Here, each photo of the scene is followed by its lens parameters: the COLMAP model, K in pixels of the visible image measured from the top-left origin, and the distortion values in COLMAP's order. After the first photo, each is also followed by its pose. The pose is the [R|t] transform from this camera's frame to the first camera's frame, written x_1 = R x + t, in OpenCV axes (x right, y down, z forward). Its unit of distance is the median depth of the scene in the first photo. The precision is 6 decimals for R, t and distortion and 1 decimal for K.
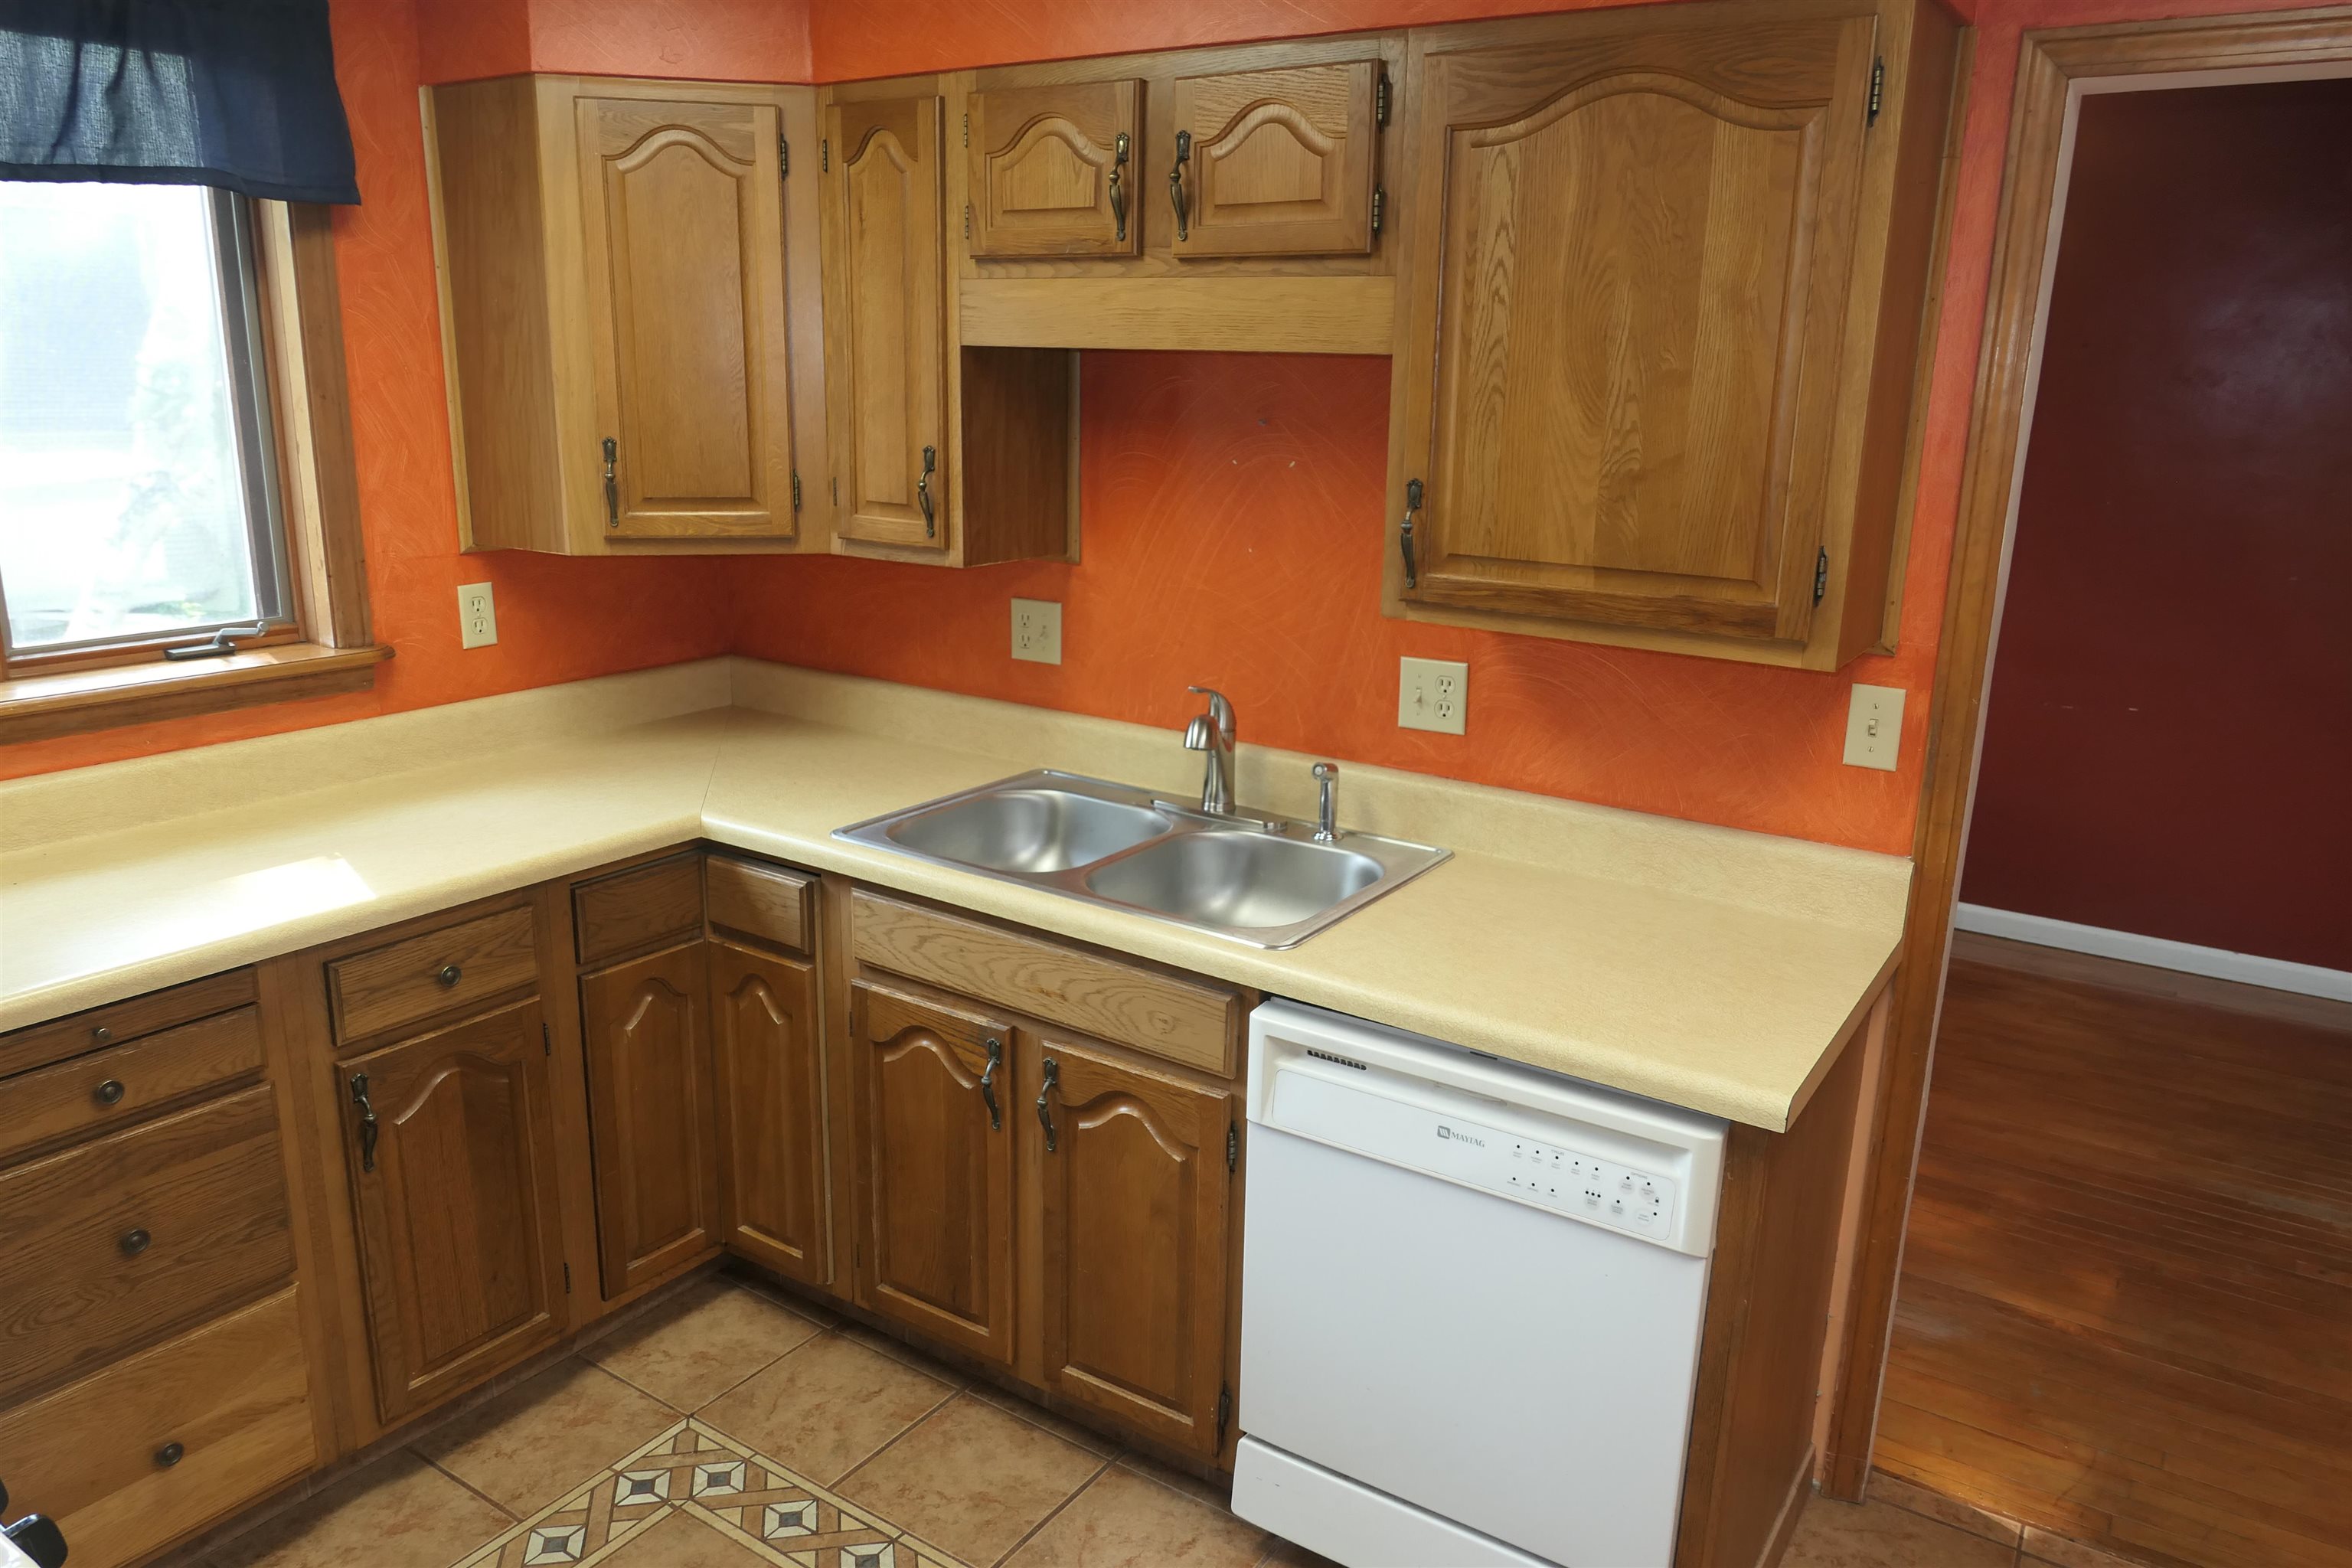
lens RADIAL K [[1664.8, 0, 1176.0], [0, 1664.8, 784.0], [0, 0, 1]] dist [-0.012749, 0.007239]
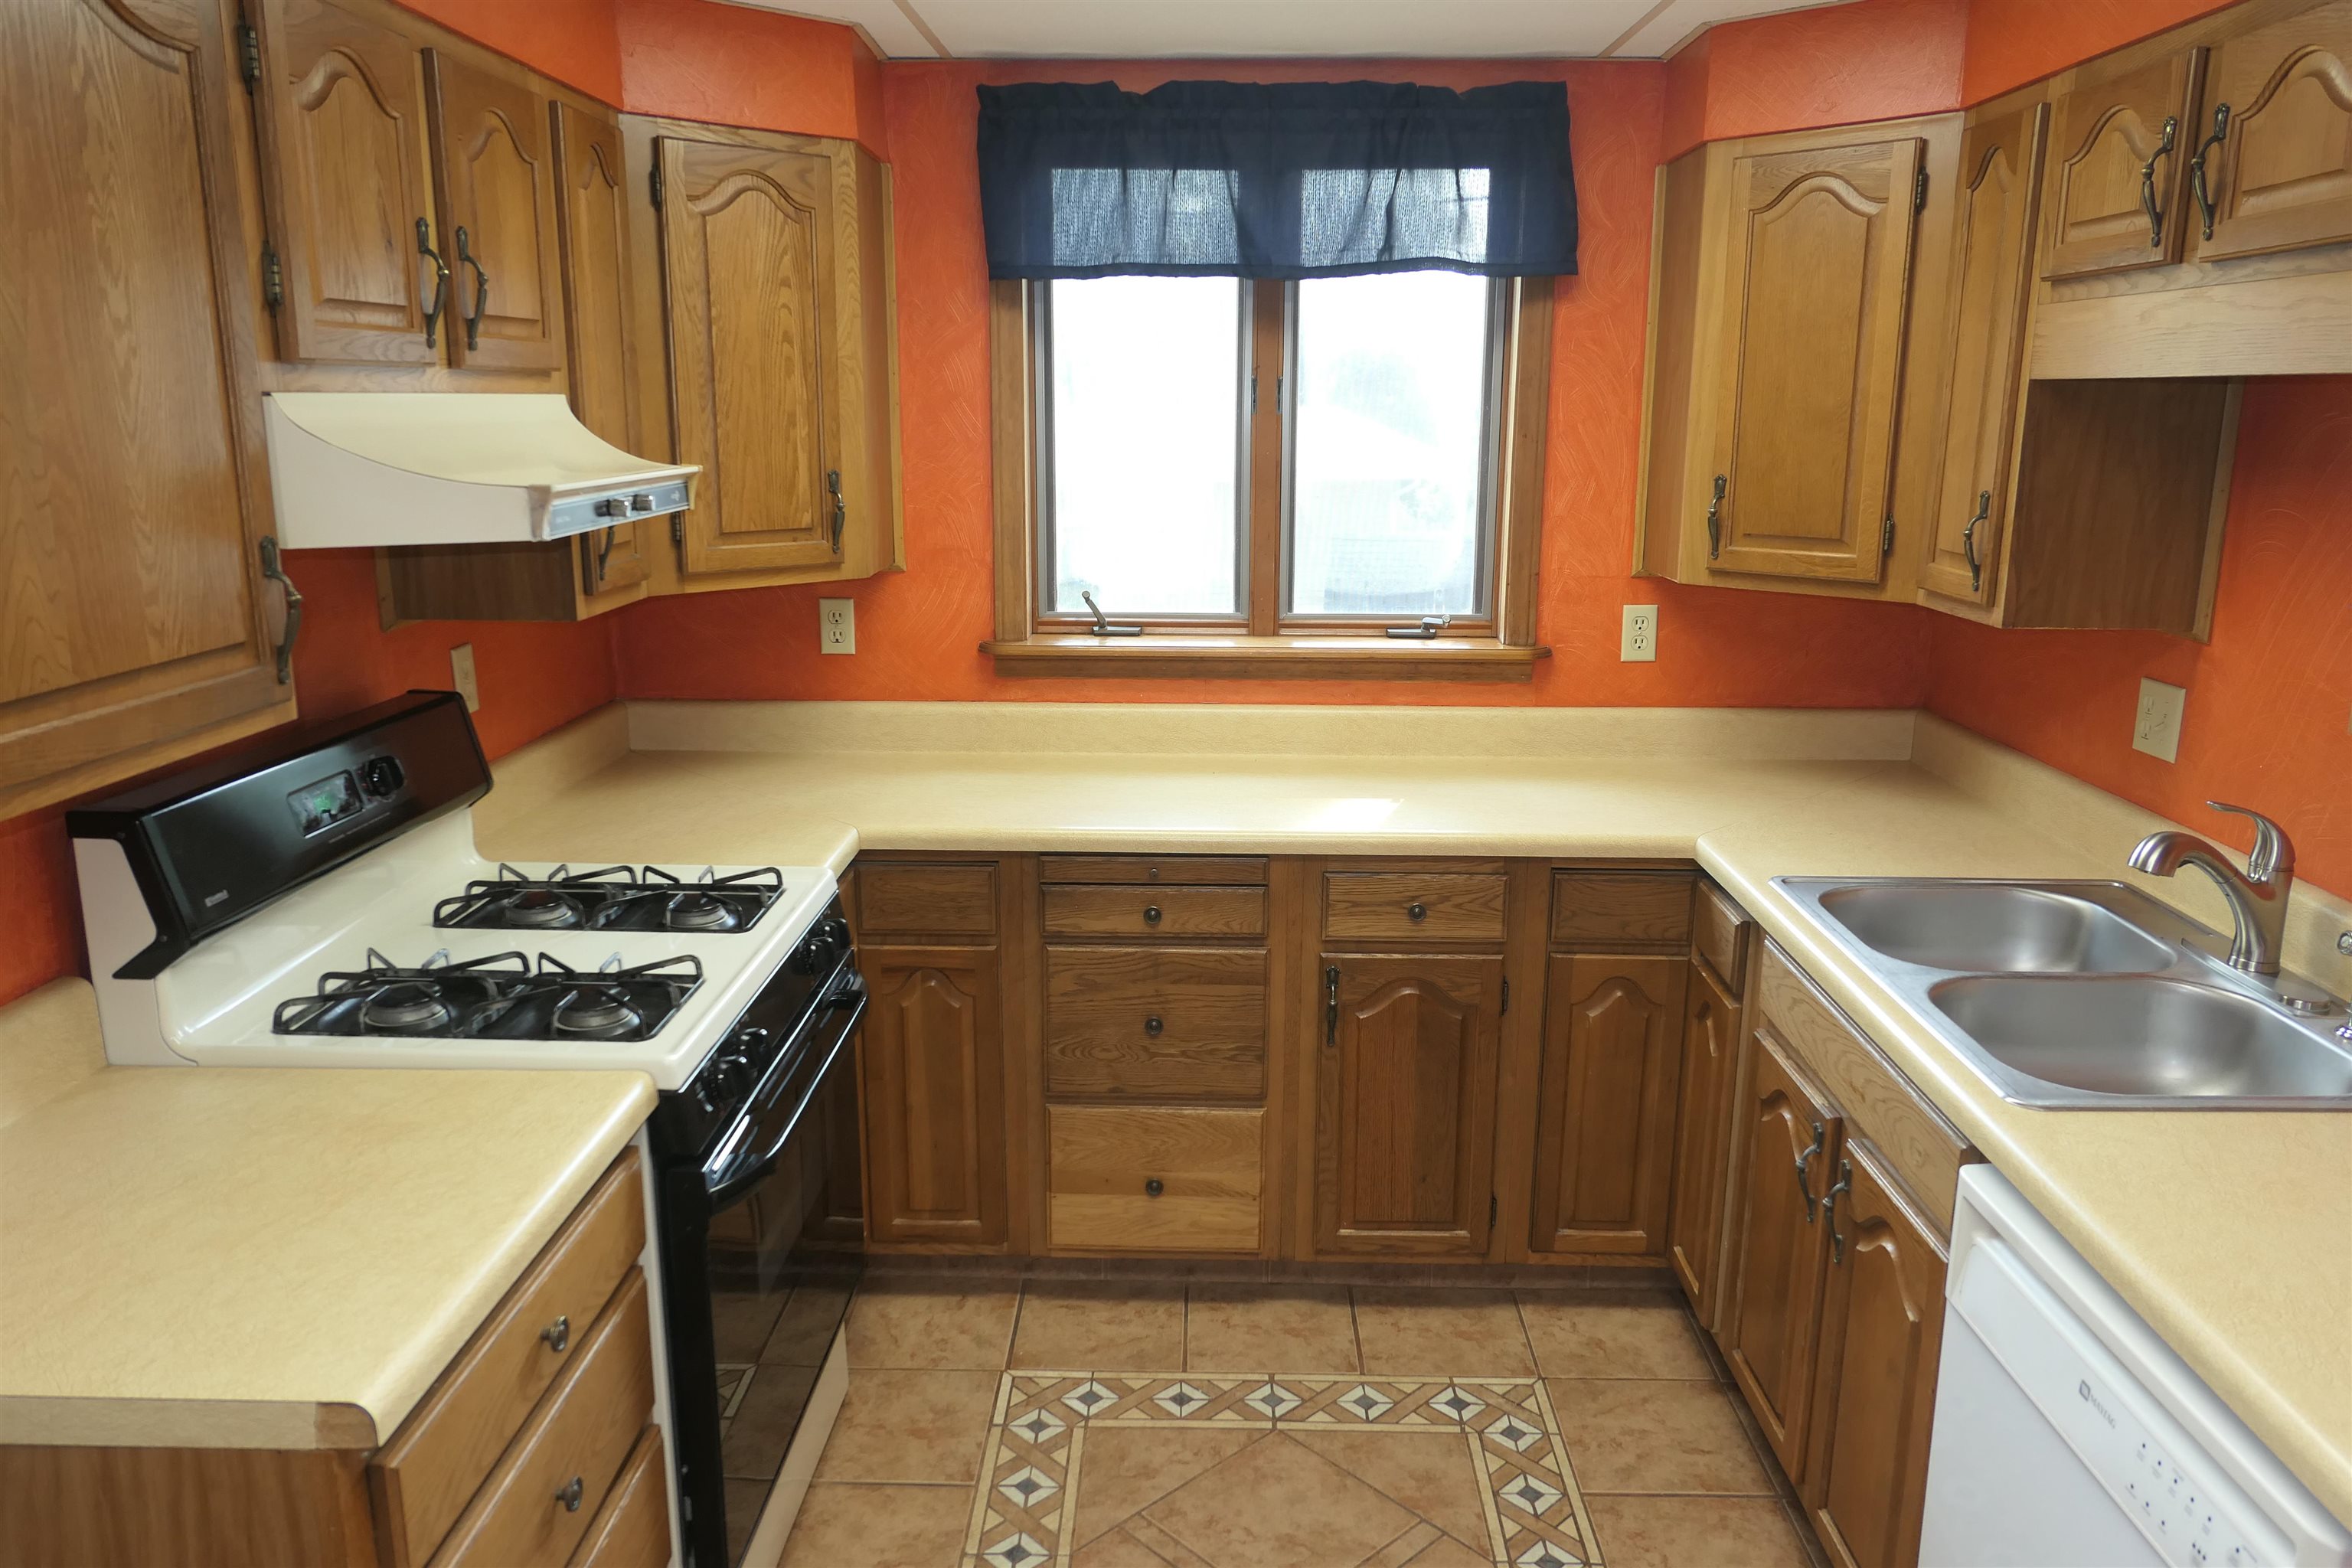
lens RADIAL K [[1664.8, 0, 1176.0], [0, 1664.8, 784.0], [0, 0, 1]] dist [-0.012749, 0.007239]
pose [[0.533231, 0.173079, -0.828075, 0.406709], [-0.203961, 0.976275, 0.072716, -0.023938], [0.821014, 0.130121, 0.555881, 0.161424]]
